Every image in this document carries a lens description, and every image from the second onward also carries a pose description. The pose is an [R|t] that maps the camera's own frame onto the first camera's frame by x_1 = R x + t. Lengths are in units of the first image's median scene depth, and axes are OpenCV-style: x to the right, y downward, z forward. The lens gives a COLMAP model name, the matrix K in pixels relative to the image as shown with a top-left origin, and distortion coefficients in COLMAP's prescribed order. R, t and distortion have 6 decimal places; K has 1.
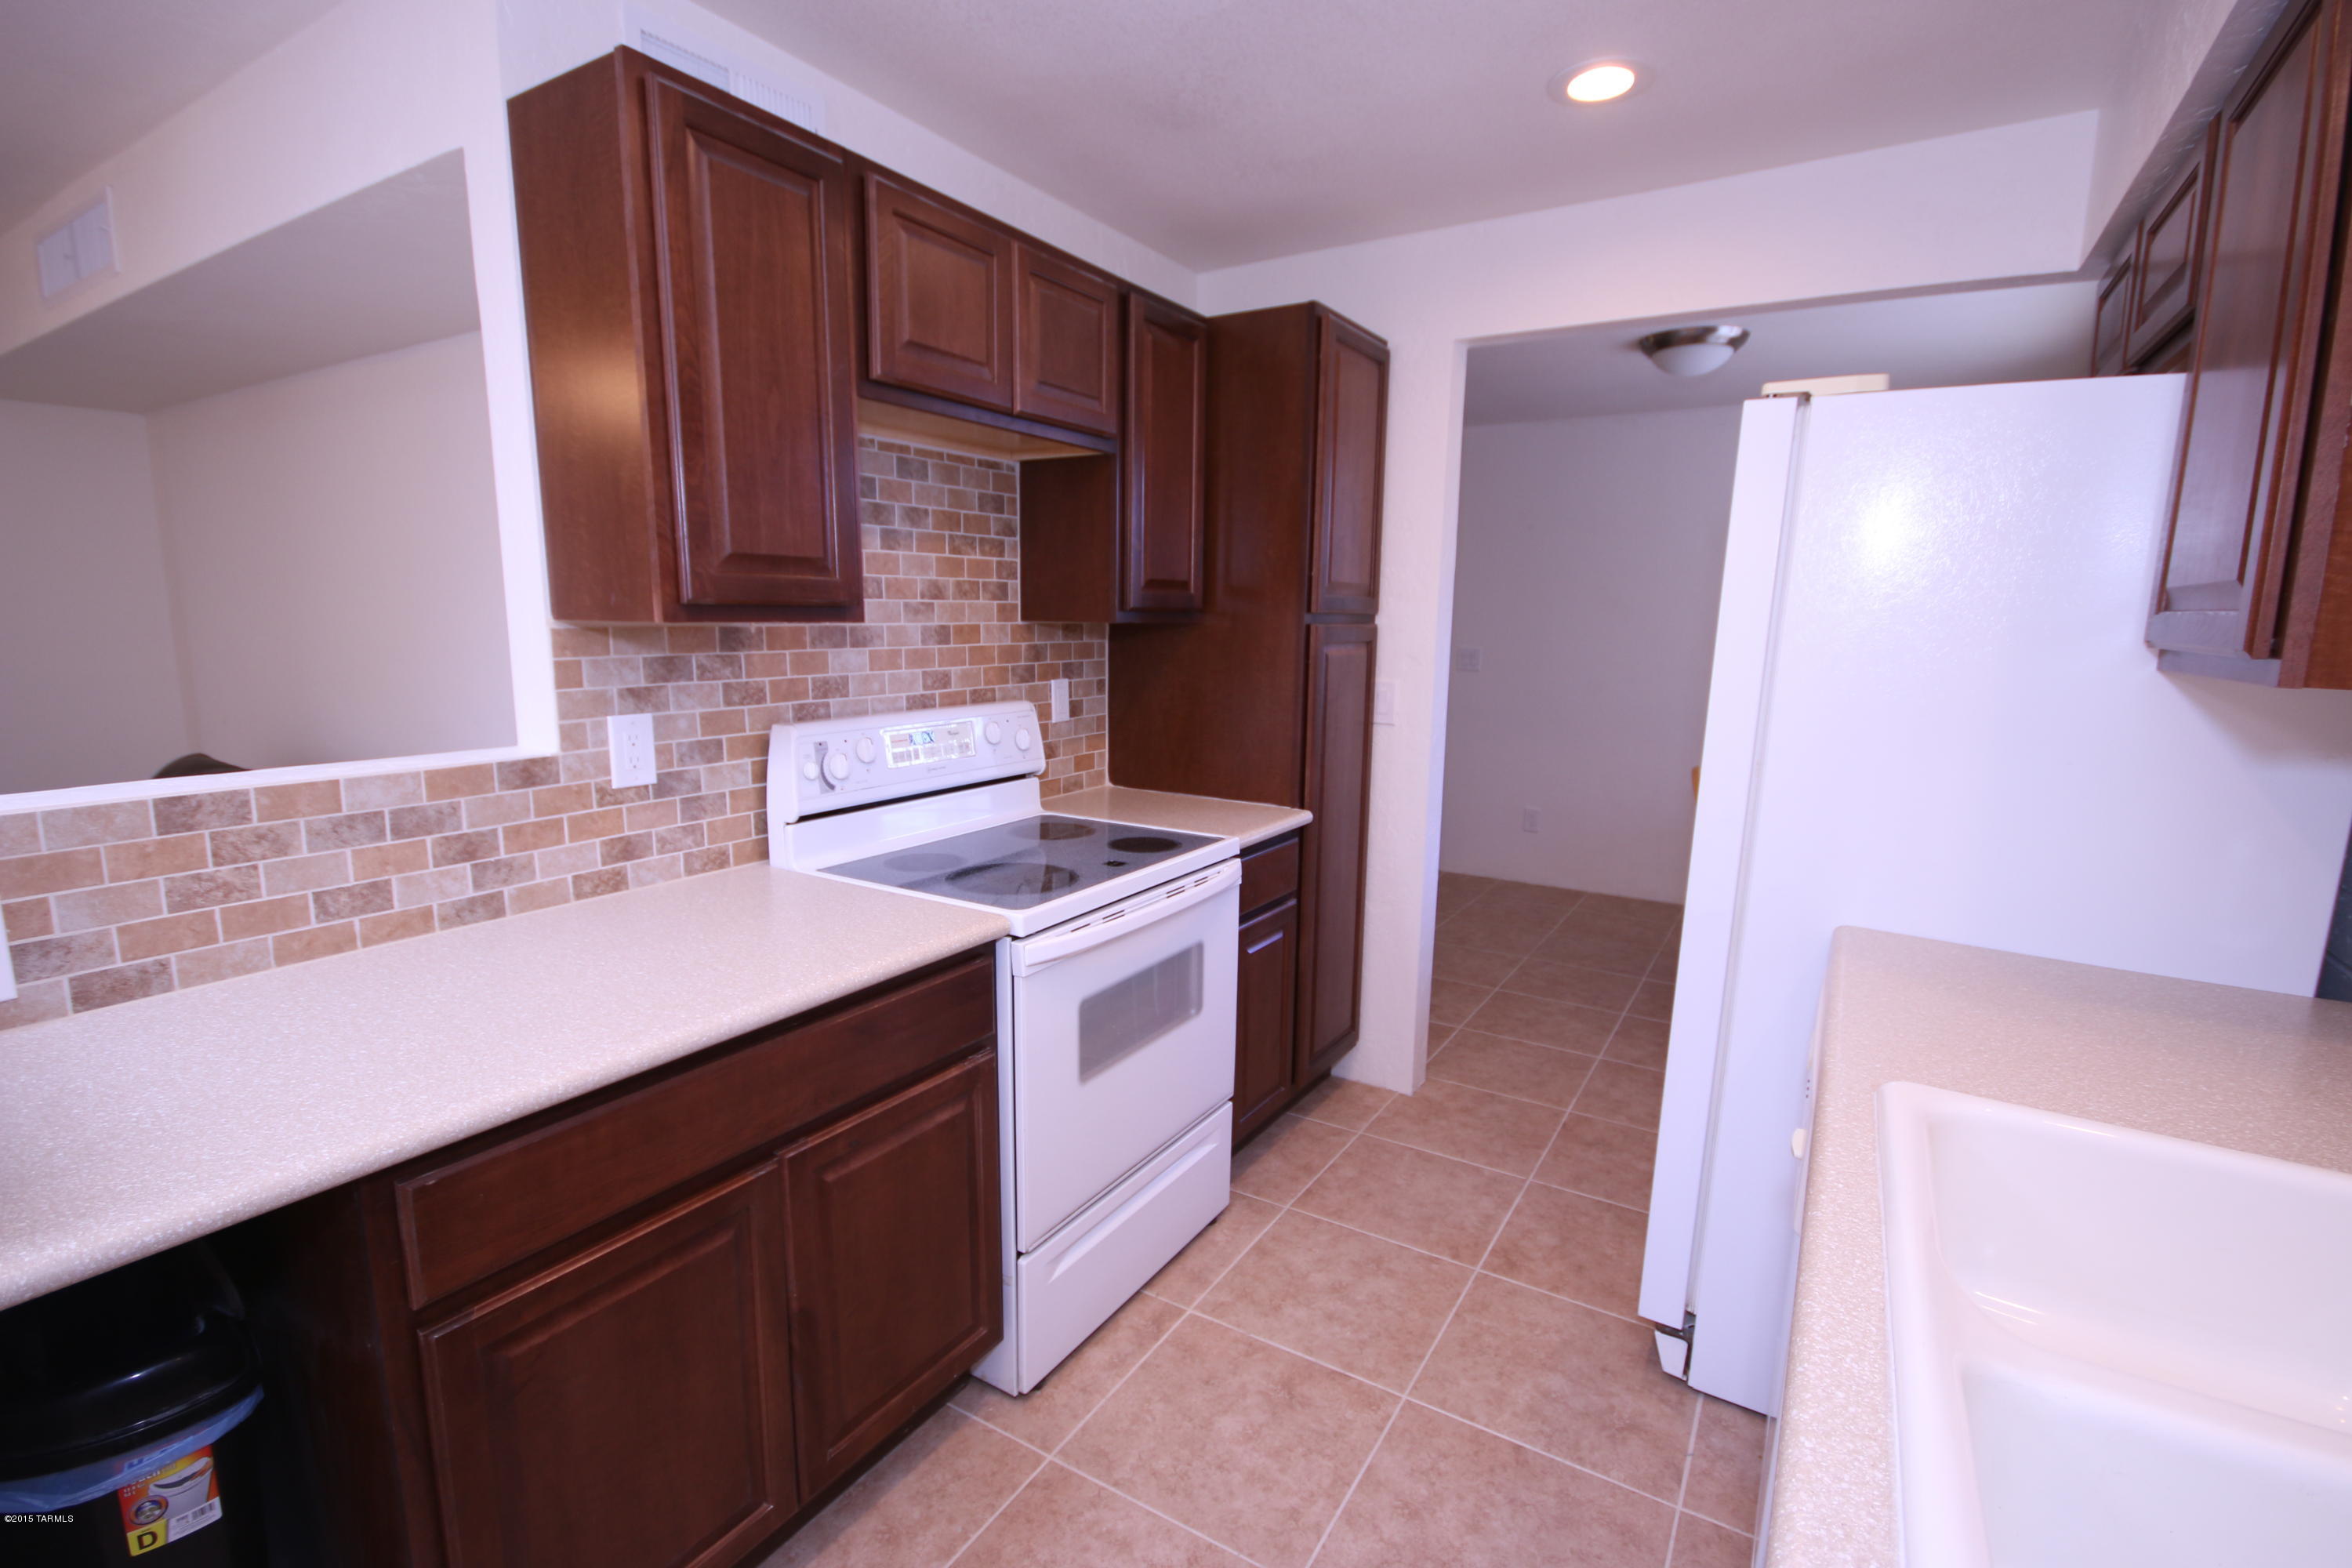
lens RADIAL K [[1071.8, 0, 1176.6], [0, 1071.8, 803.7], [0, 0, 1]] dist [0.007252, -0.008678]
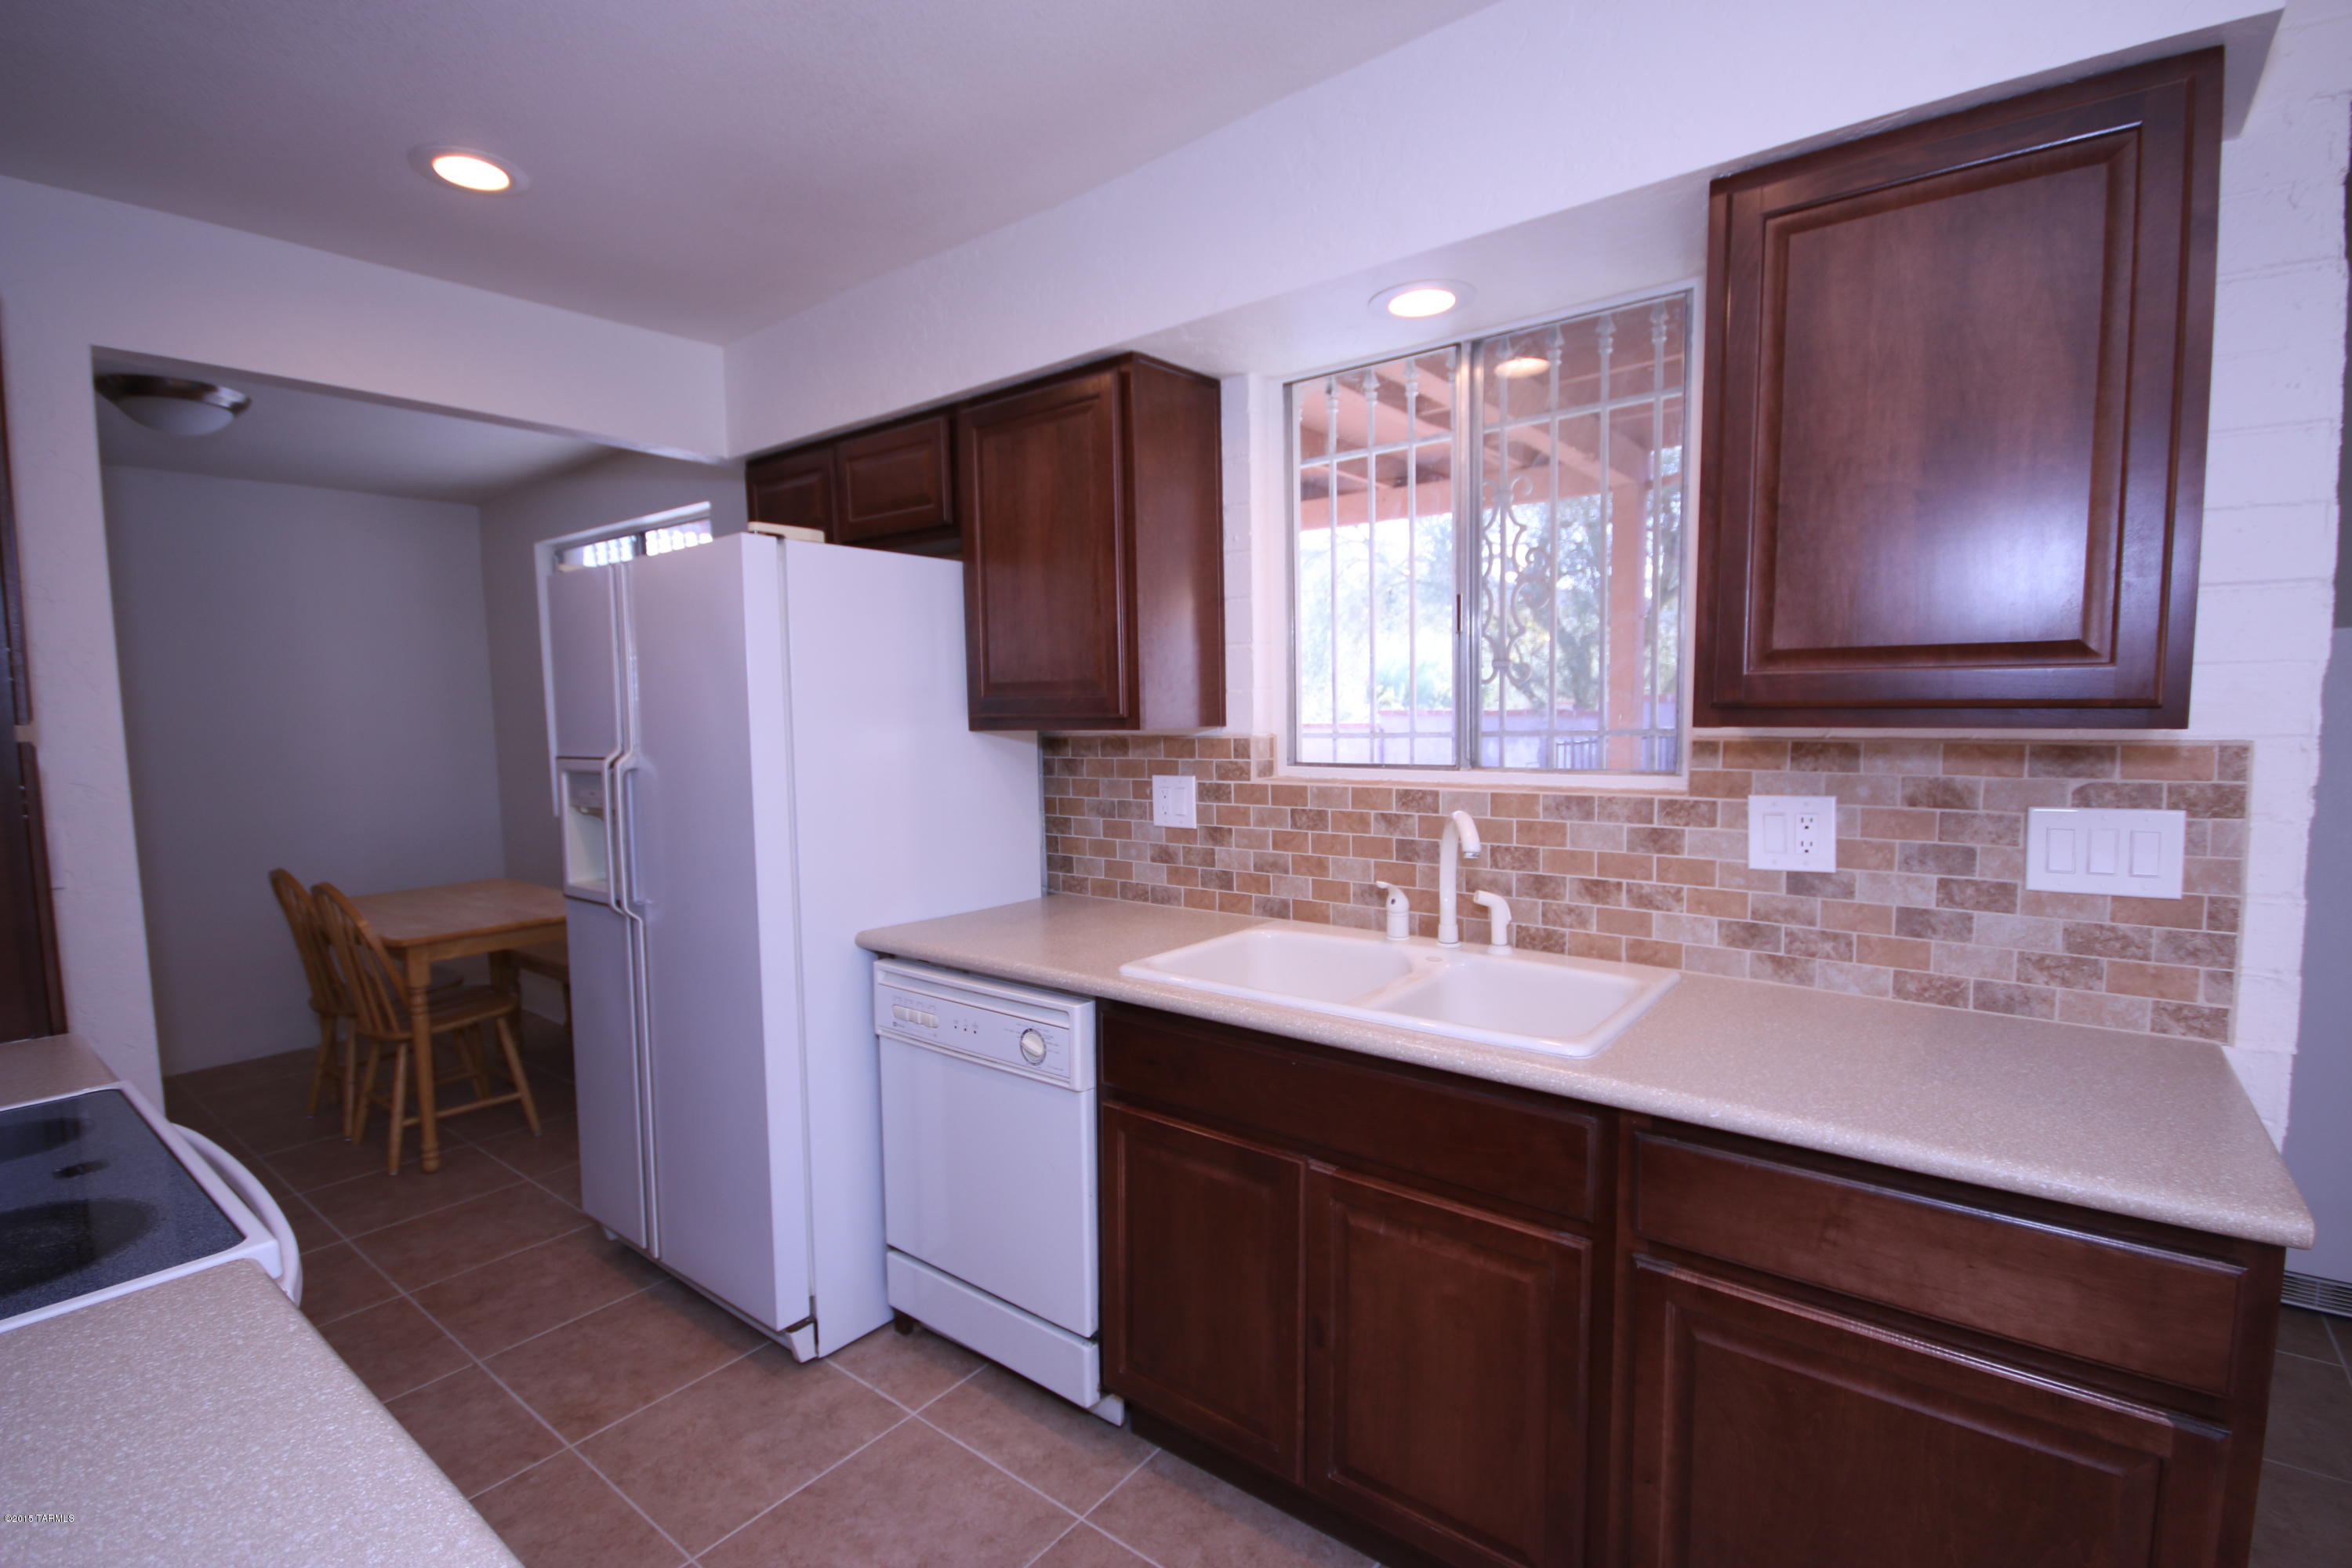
lens RADIAL K [[1071.8, 0, 1170.7], [0, 1071.8, 803.6], [0, 0, 1]] dist [0.007252, -0.008678]
pose [[0.117972, -0.111793, 0.986704, -0.576406], [0.196350, 0.976651, 0.087178, -0.075420], [-0.973411, 0.183455, 0.137168, 0.367617]]
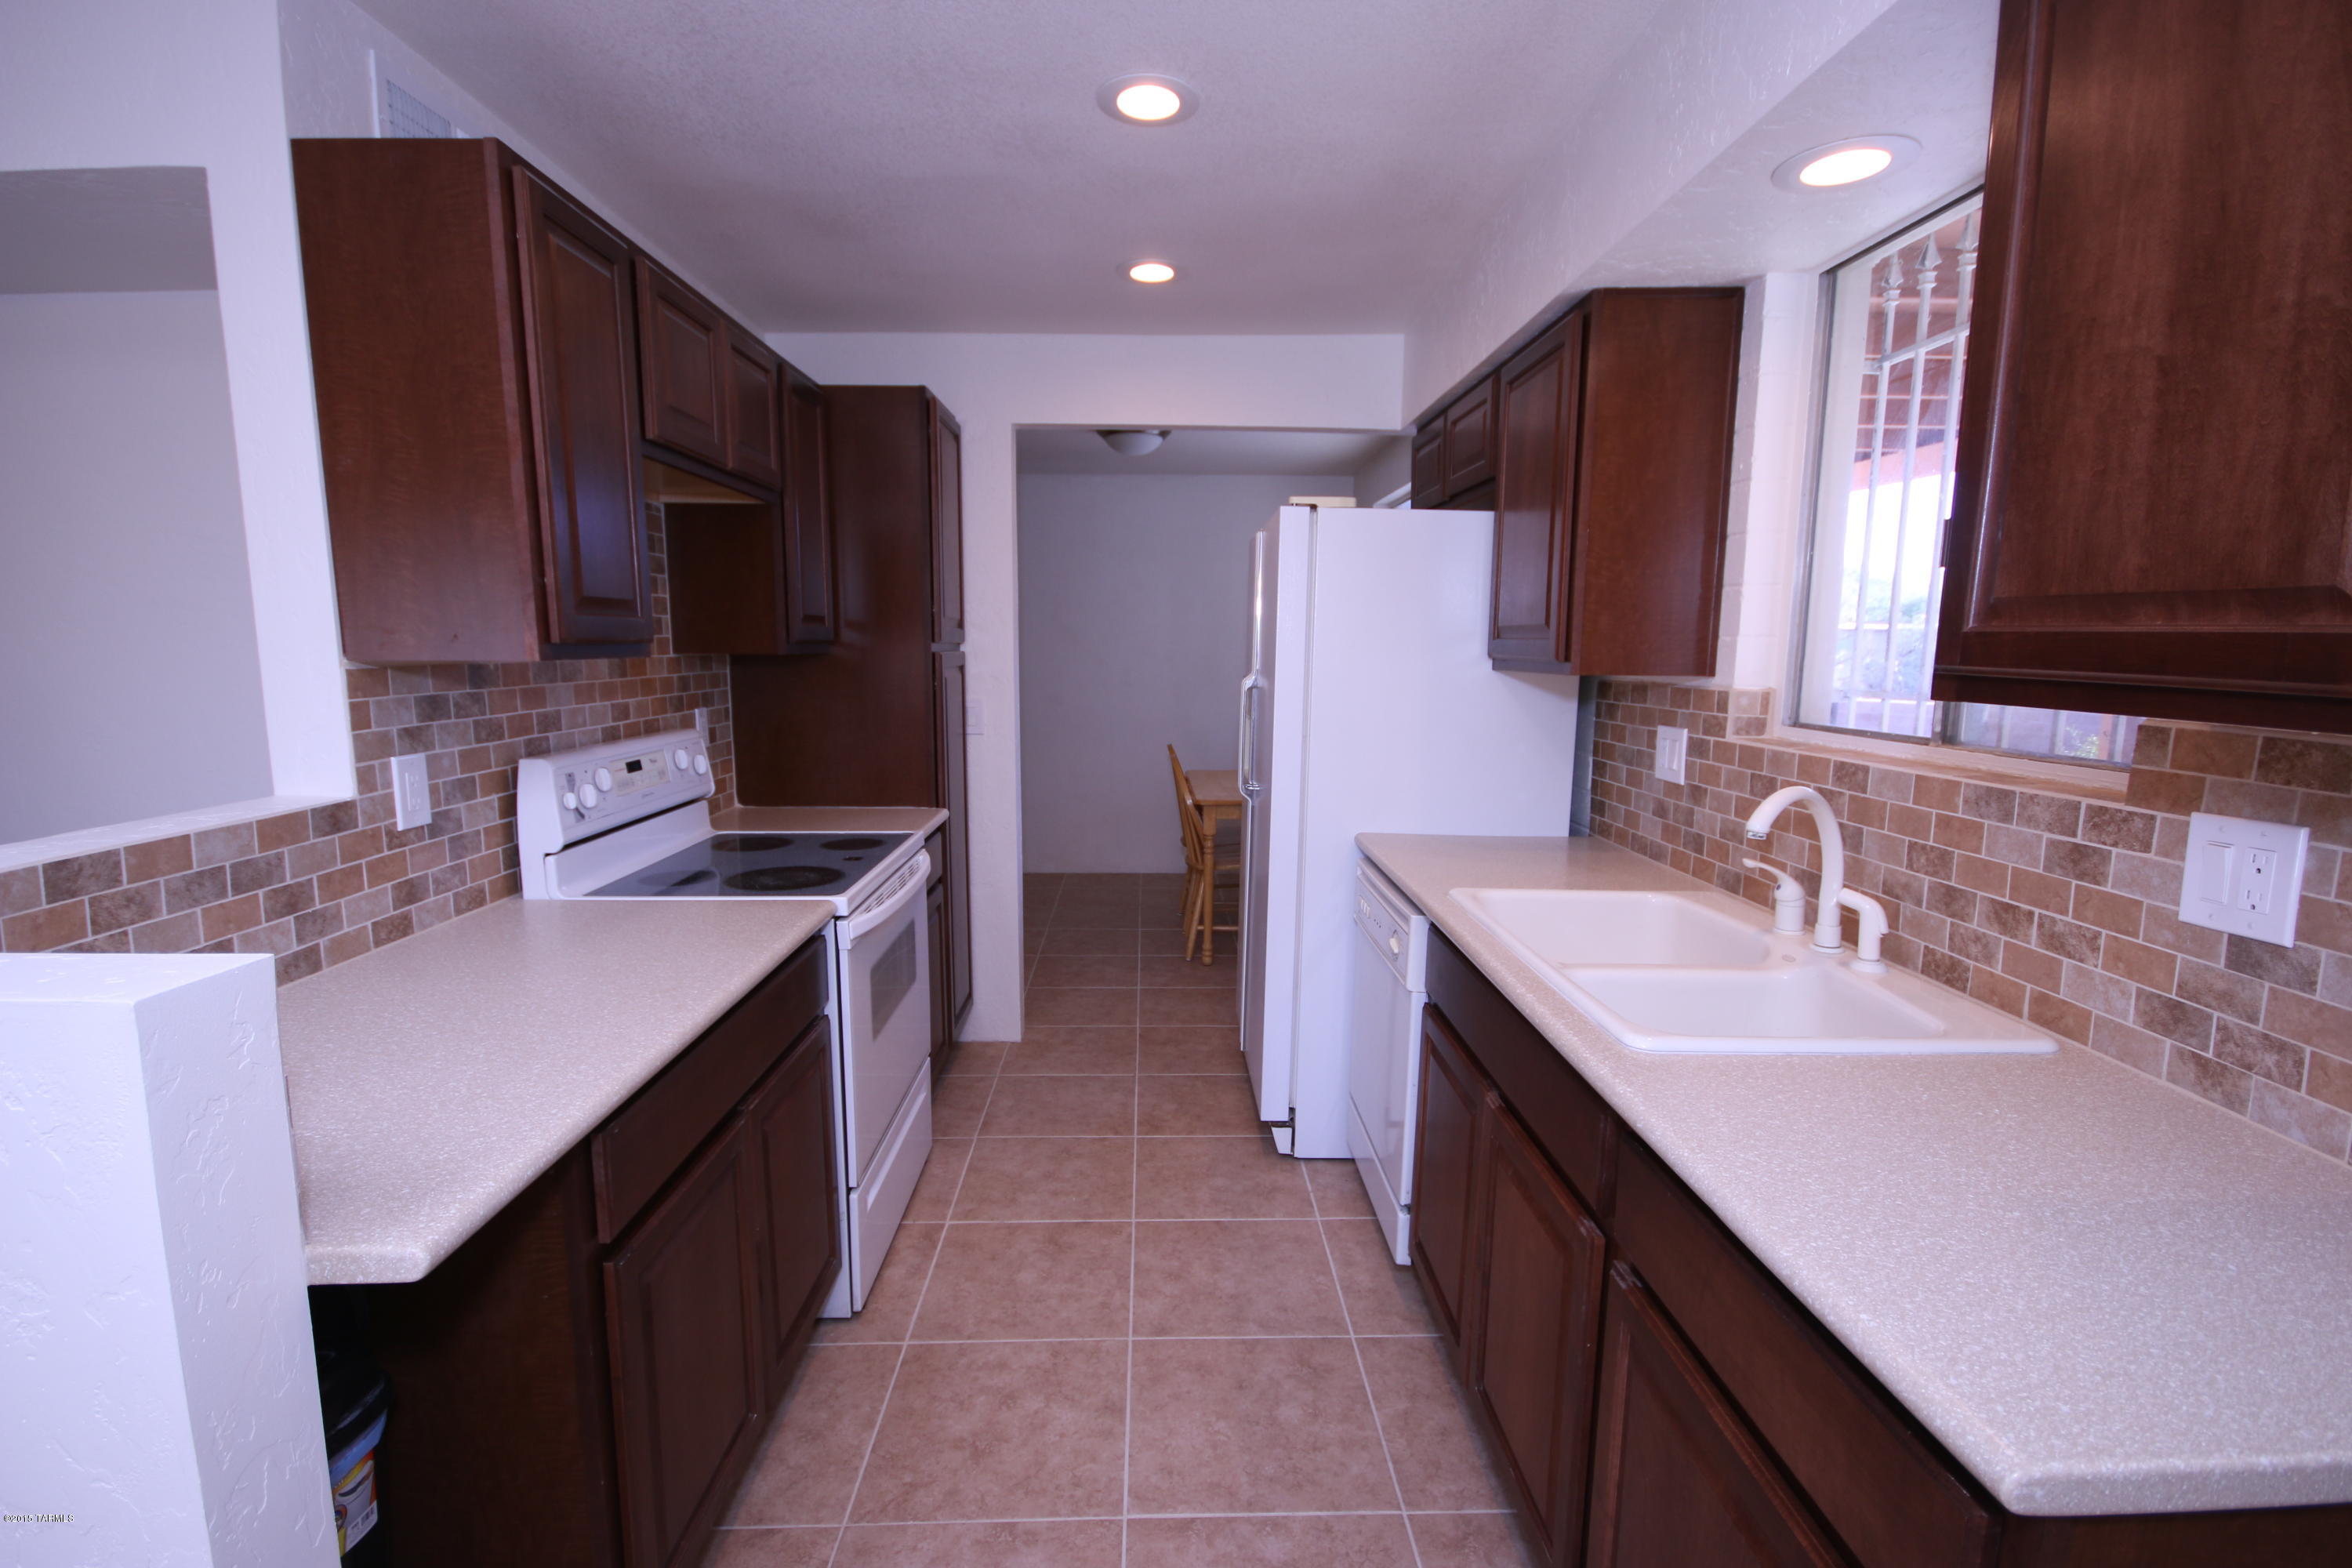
lens RADIAL K [[1071.8, 0, 1177.4], [0, 1071.8, 804.2], [0, 0, 1]] dist [0.007252, -0.008678]
pose [[0.837983, -0.092276, 0.537838, -0.427123], [0.103778, 0.994560, 0.008943, 0.025192], [-0.535737, 0.048322, 0.843001, -0.198083]]
